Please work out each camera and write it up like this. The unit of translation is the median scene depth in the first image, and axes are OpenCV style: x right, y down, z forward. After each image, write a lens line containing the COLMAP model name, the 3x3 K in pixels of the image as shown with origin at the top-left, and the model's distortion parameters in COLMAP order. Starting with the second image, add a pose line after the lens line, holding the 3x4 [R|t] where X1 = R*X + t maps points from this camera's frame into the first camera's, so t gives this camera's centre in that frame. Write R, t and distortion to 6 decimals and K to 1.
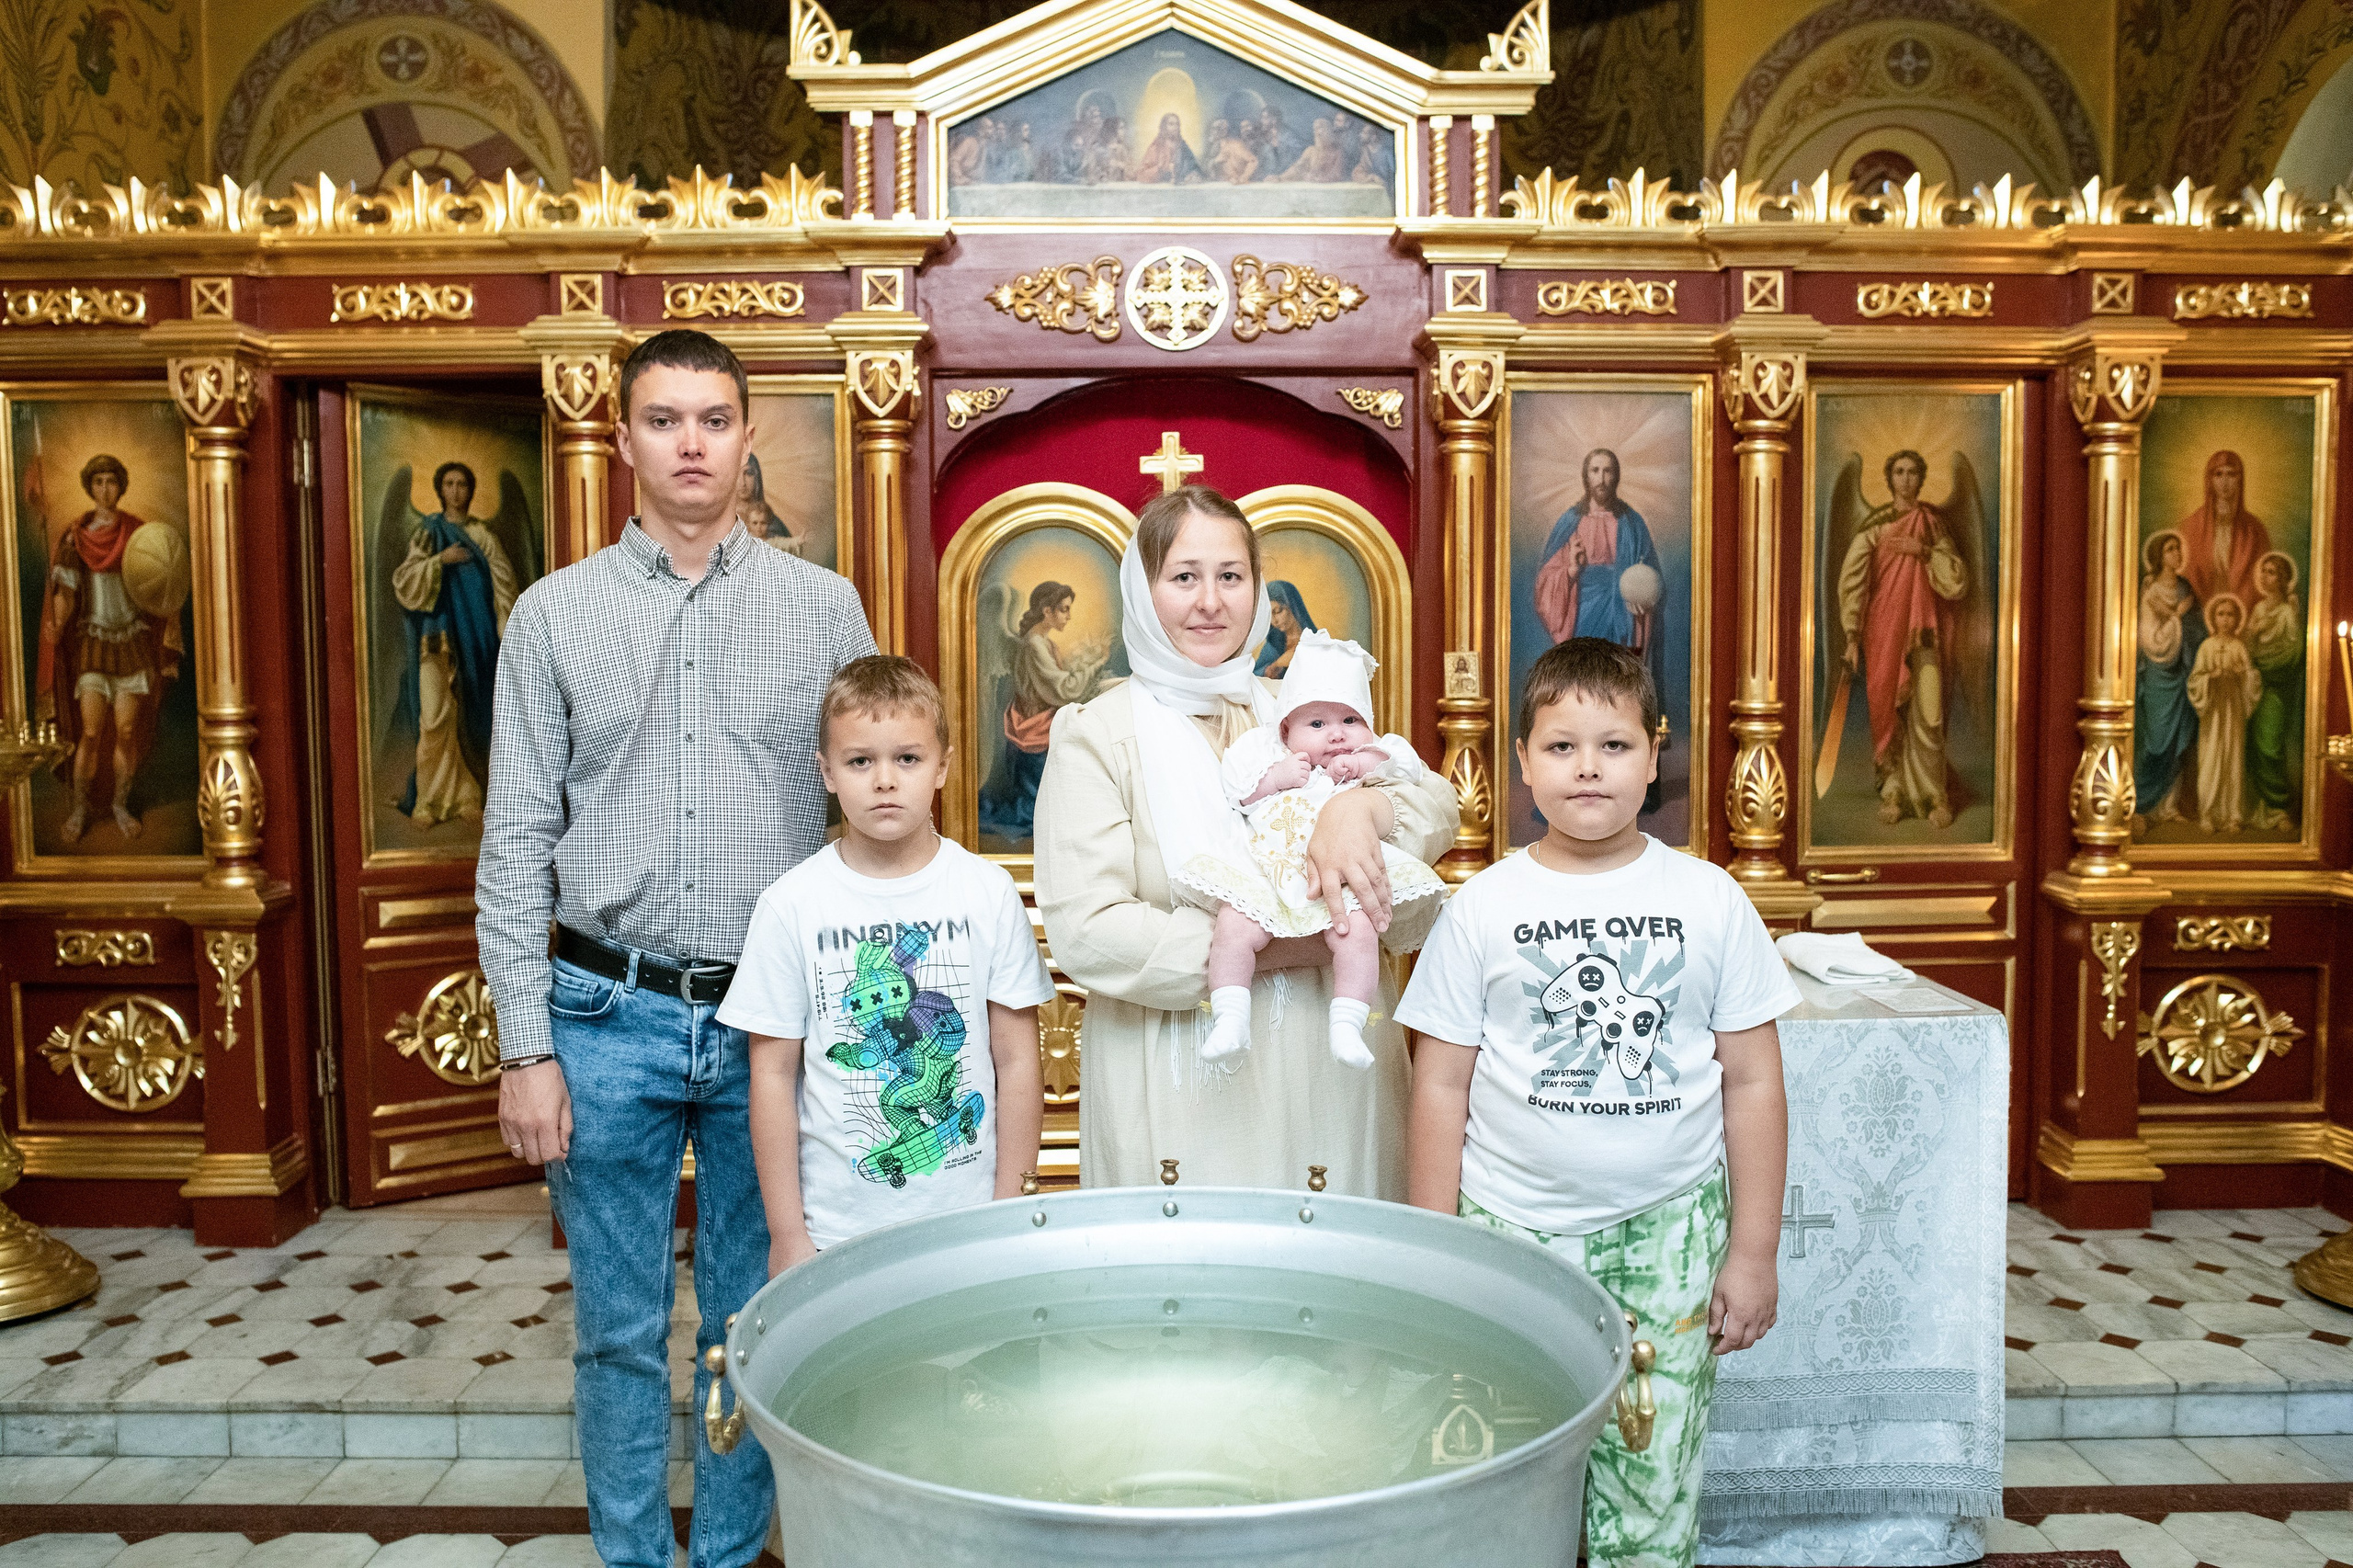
lens RADIAL K [[1912.8, 0, 1175.3], [0, 1912.8, 767.1], [0, 0, 1]] dist [-0.057930, 0.028798]
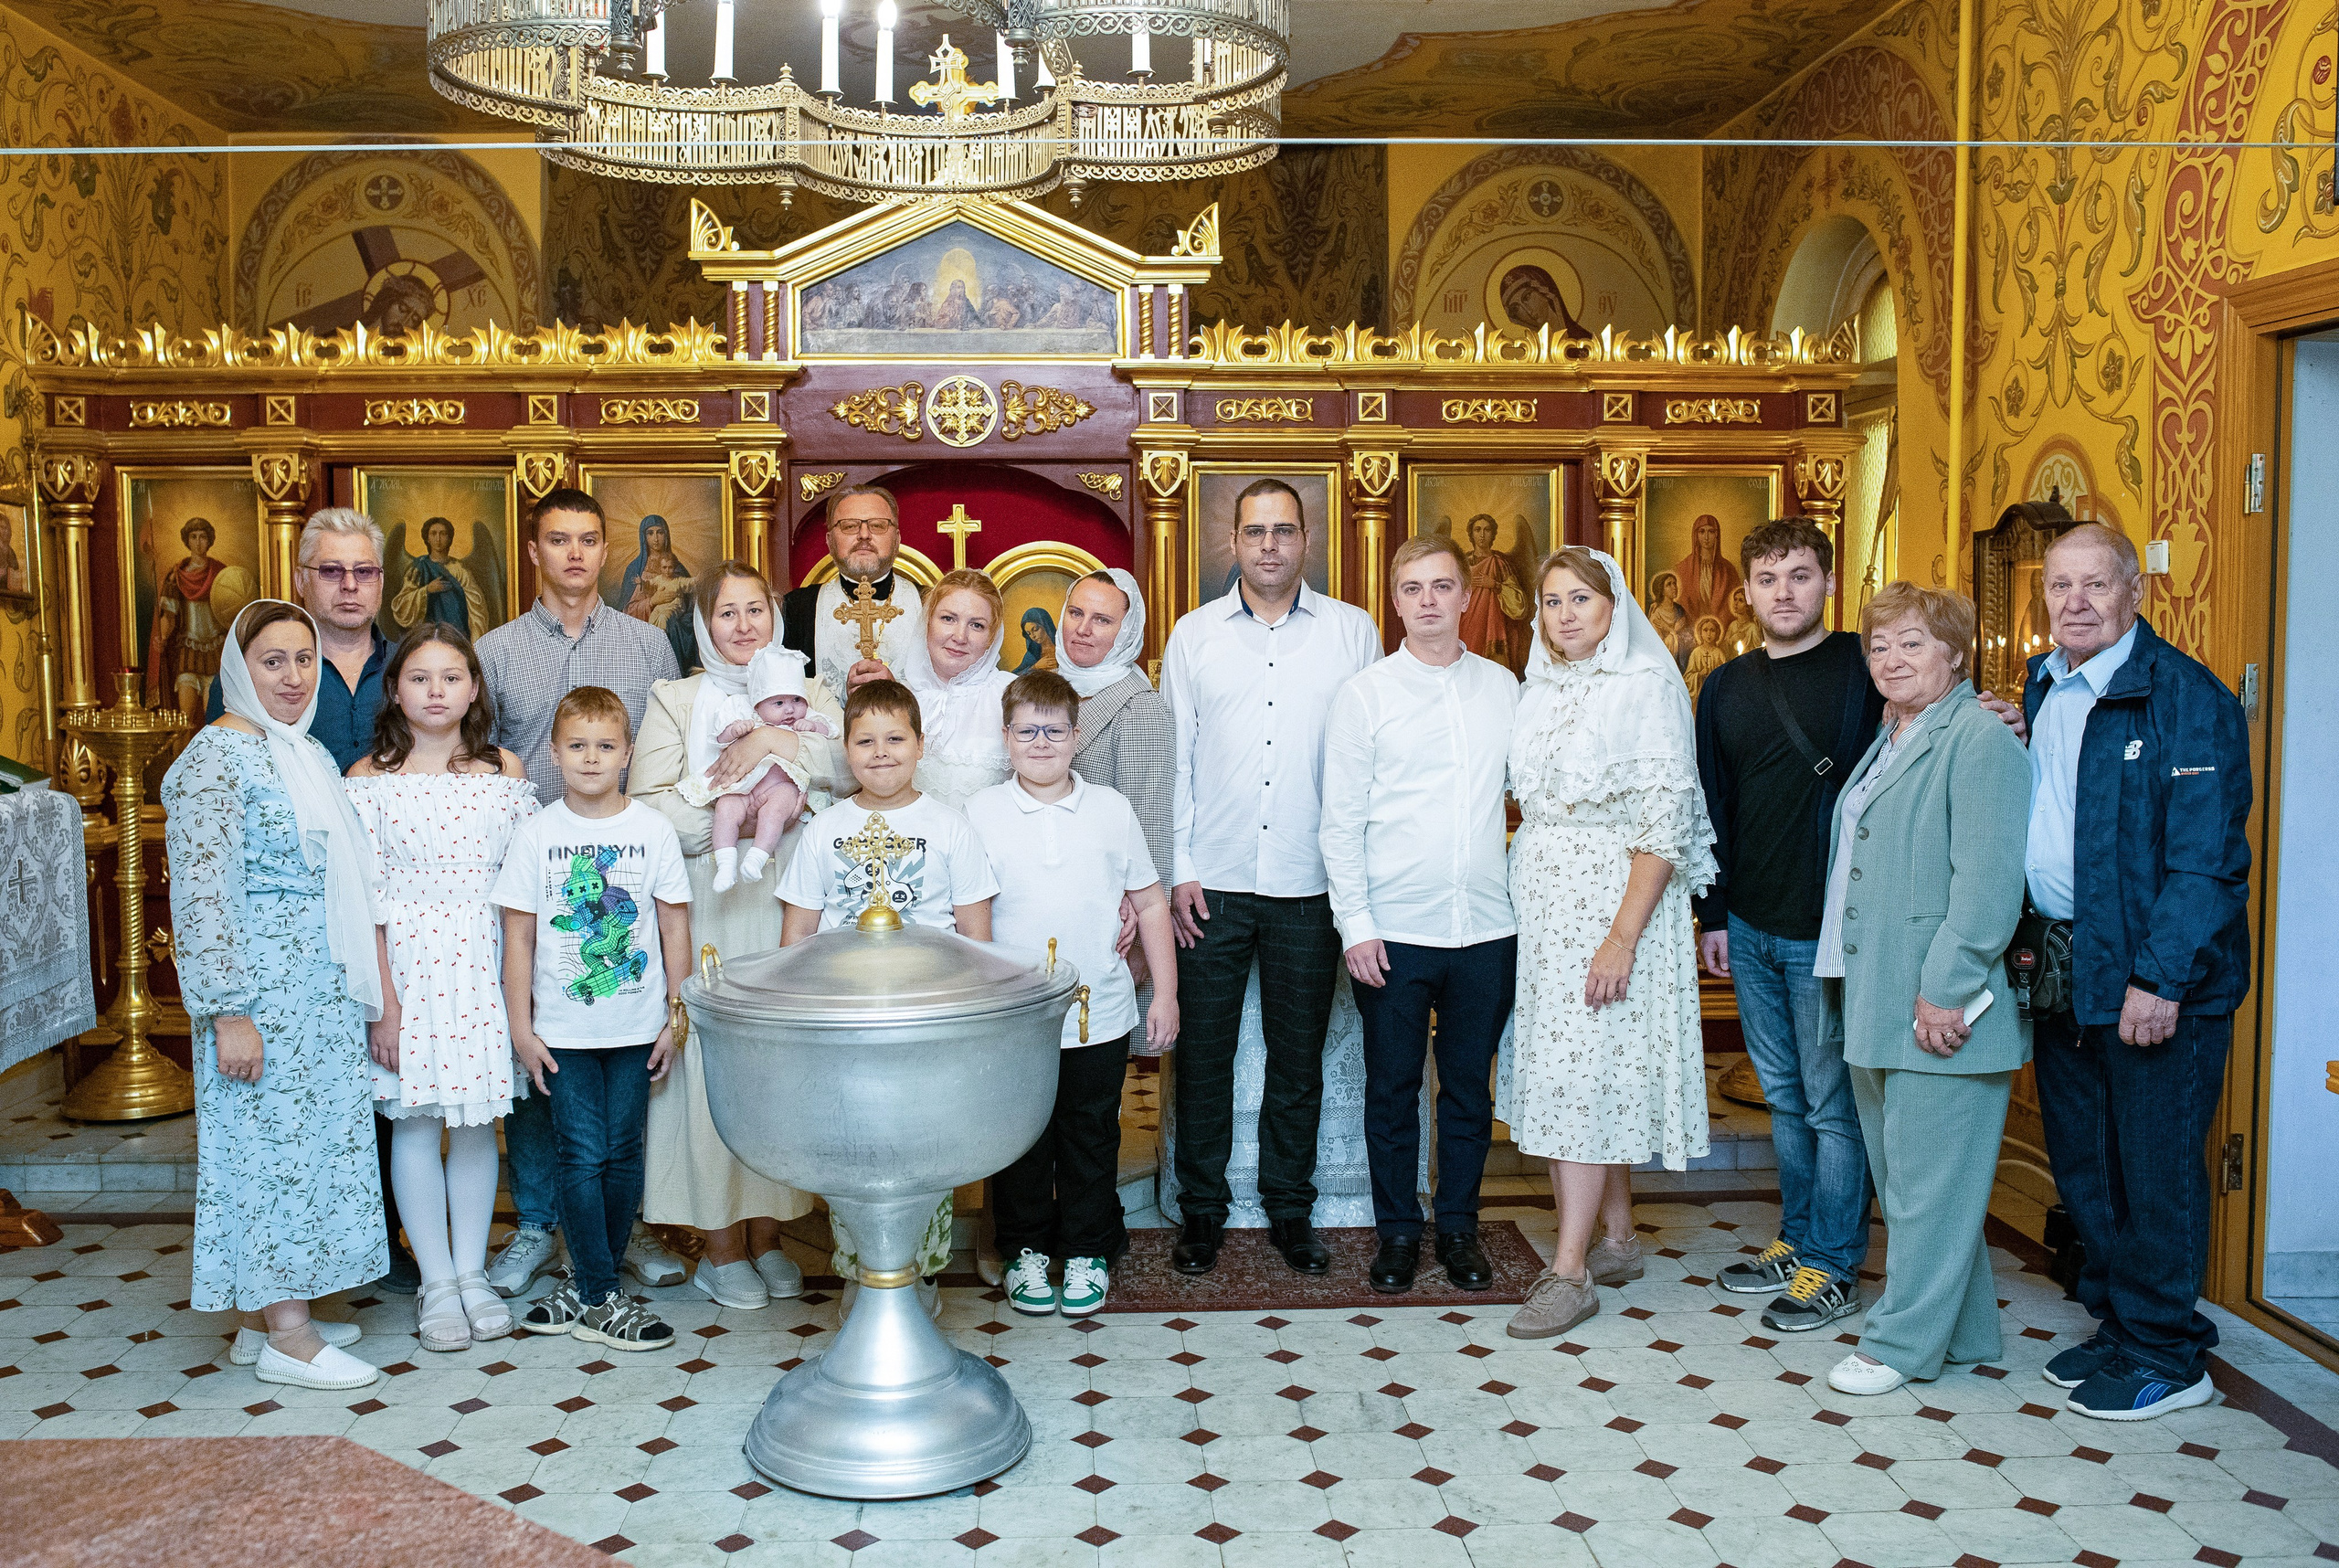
lens RADIAL K [[1901.5, 0, 1103.1], [0, 1901.5, 705.0], [0, 0, 1]] dist [-0.057930, 0.028798]
pose [[0.999640, -0.001002, 0.026795, 0.067931], [0.001485, 0.999836, -0.018037, -0.000263], [-0.026772, 0.018071, 0.999478, -0.416890]]
